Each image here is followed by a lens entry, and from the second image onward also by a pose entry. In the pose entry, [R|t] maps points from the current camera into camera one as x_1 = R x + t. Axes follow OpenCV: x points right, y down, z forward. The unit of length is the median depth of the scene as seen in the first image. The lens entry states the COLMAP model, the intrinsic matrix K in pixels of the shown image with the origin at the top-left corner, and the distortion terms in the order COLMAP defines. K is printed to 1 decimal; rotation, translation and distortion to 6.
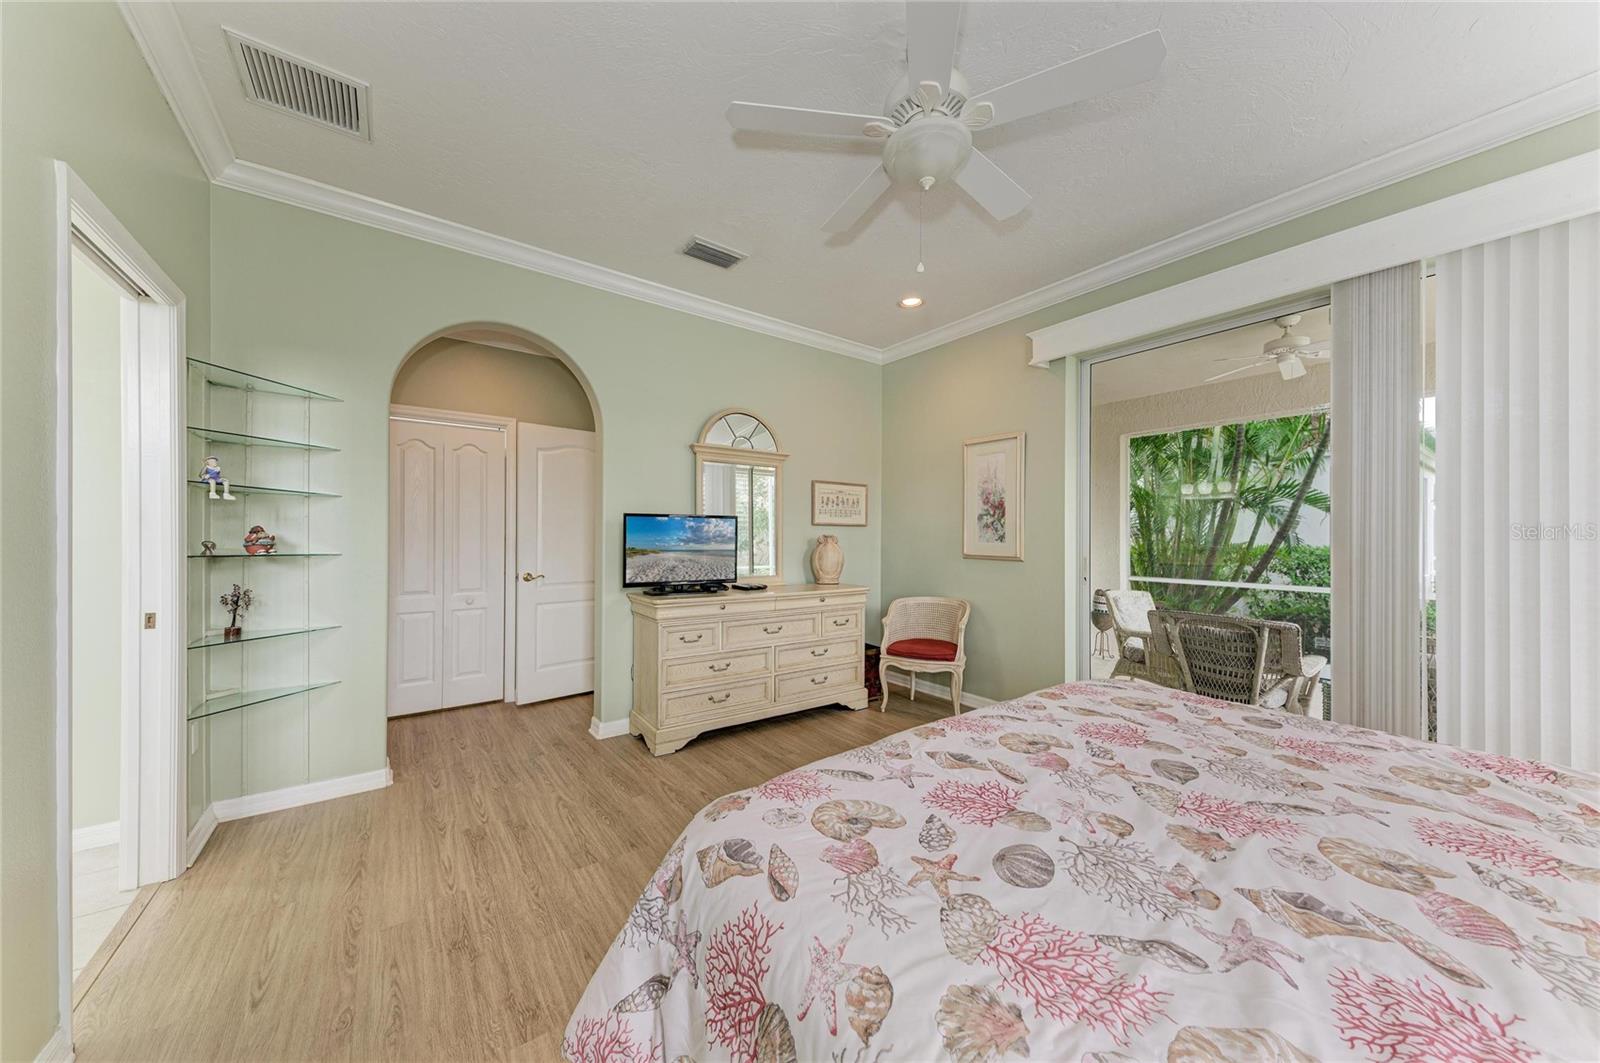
lens RADIAL K [[541.3, 0, 799.0], [0, 541.3, 535.9], [0, 0, 1]] dist [0.019952, -0.004931]
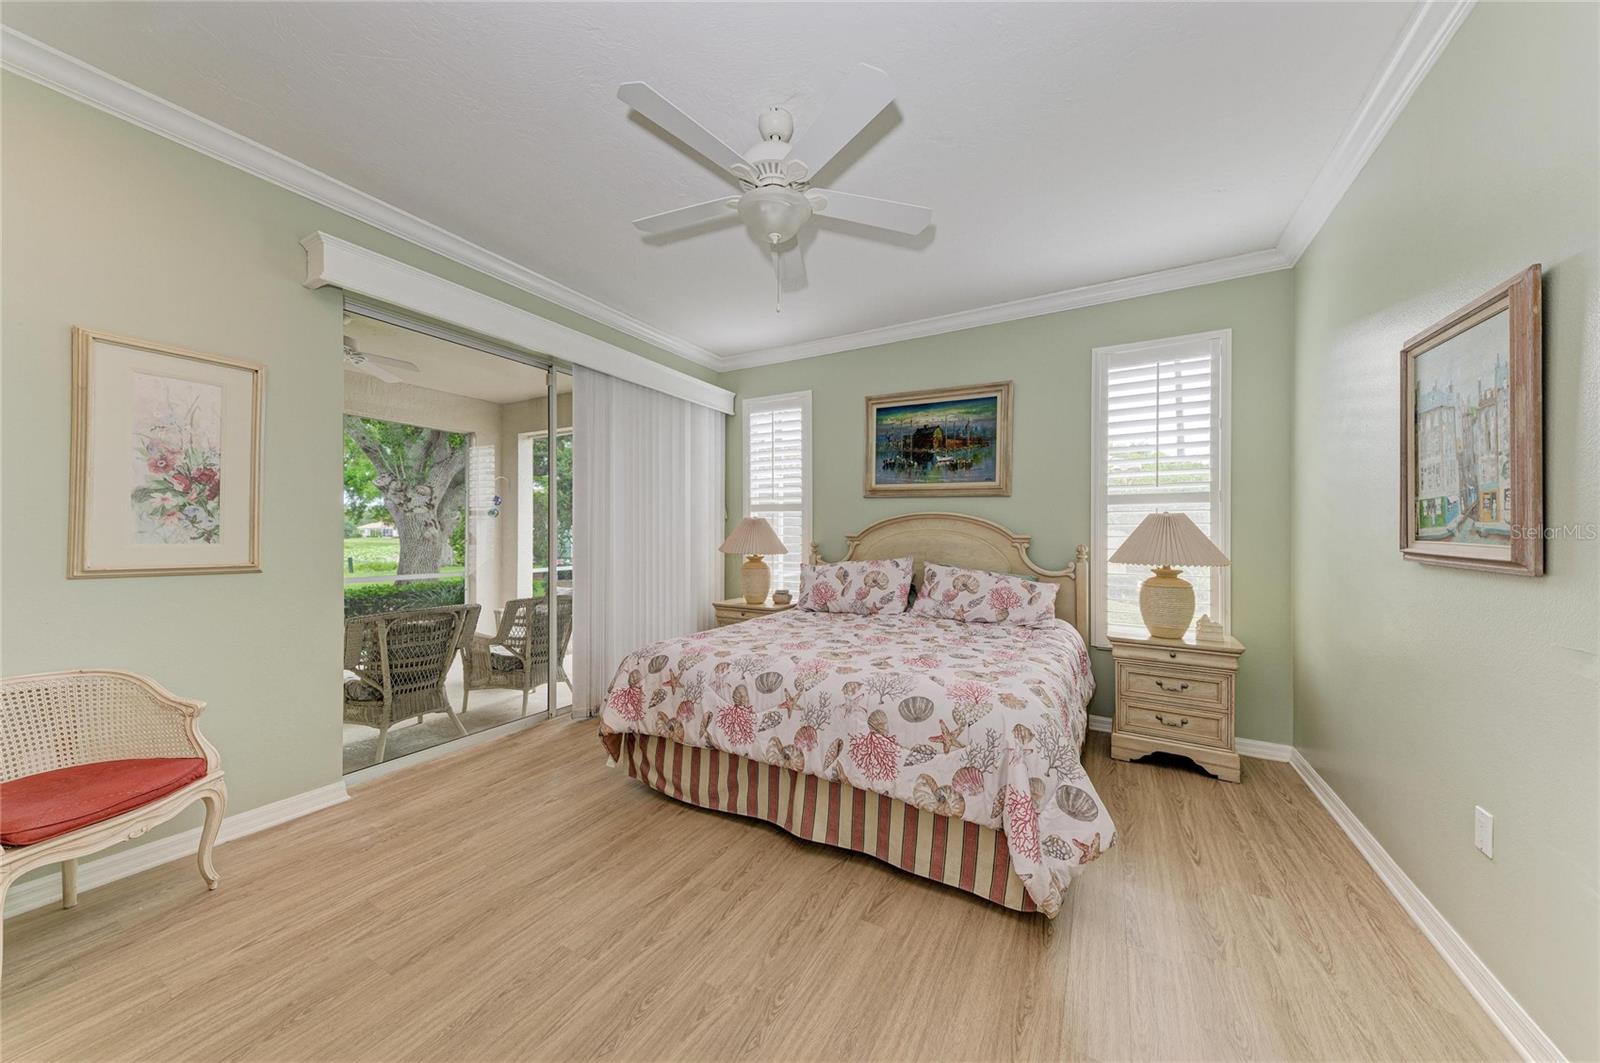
lens RADIAL K [[541.3, 0, 799.0], [0, 541.3, 535.9], [0, 0, 1]] dist [0.019952, -0.004931]
pose [[-0.382220, -0.012763, 0.923983, -0.392899], [-0.020367, 0.999778, 0.005384, -0.010600], [-0.923847, -0.016761, -0.382395, 0.643522]]
